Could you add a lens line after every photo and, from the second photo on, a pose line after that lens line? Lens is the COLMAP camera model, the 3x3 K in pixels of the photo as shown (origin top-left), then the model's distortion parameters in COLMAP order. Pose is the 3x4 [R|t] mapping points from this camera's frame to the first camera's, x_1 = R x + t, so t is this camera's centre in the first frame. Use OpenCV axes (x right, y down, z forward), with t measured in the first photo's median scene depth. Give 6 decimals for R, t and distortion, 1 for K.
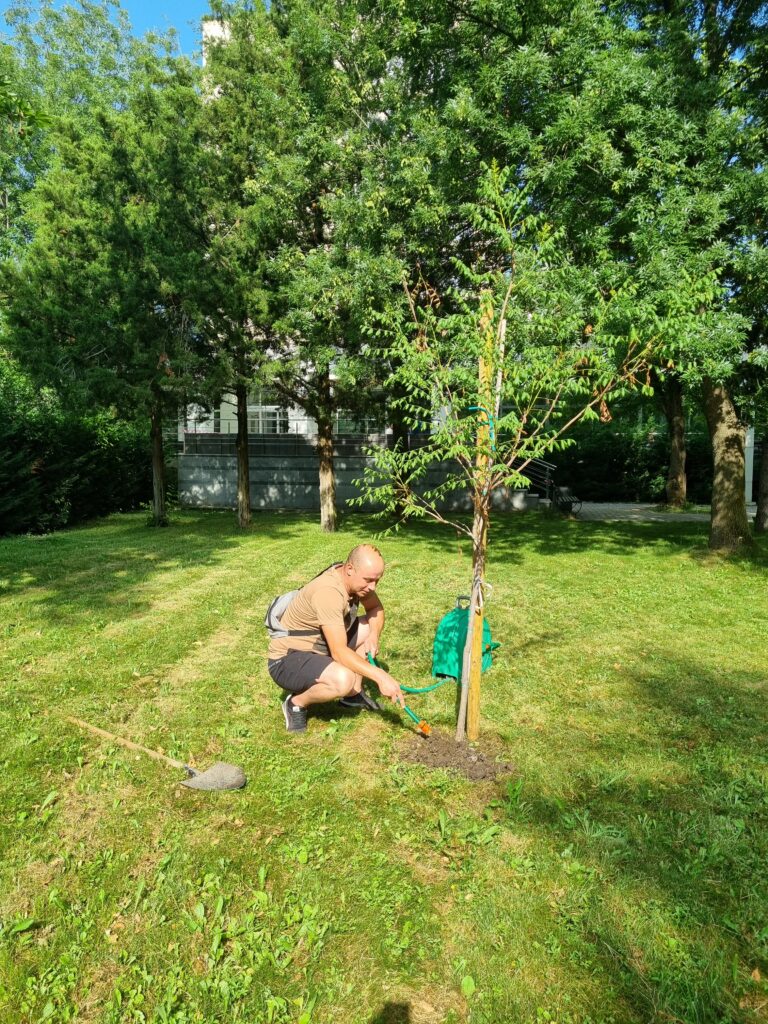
lens RADIAL K [[766.6, 0, 384.0], [0, 766.6, 512.0], [0, 0, 1]] dist [0.056168, -0.047335]
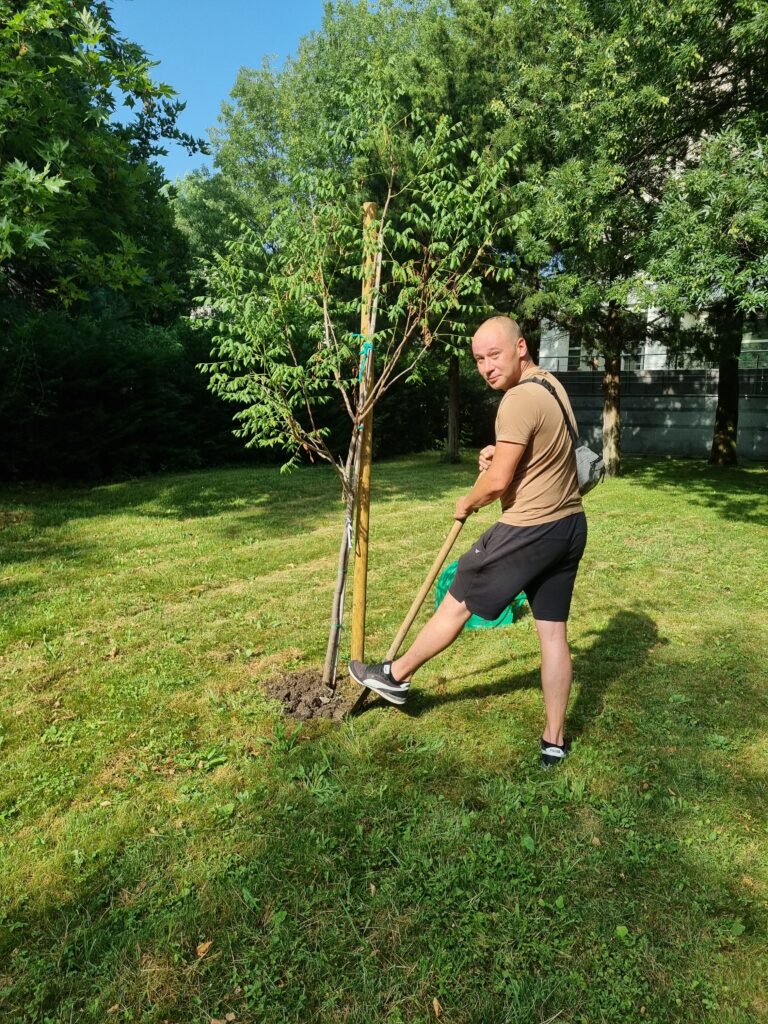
lens RADIAL K [[766.6, 0, 384.0], [0, 766.6, 512.0], [0, 0, 1]] dist [0.056168, -0.047335]
pose [[0.881191, 0.071322, -0.467349, 0.118687], [-0.035404, 0.995734, 0.085205, -0.000461], [0.471432, -0.058535, 0.879958, 0.037307]]
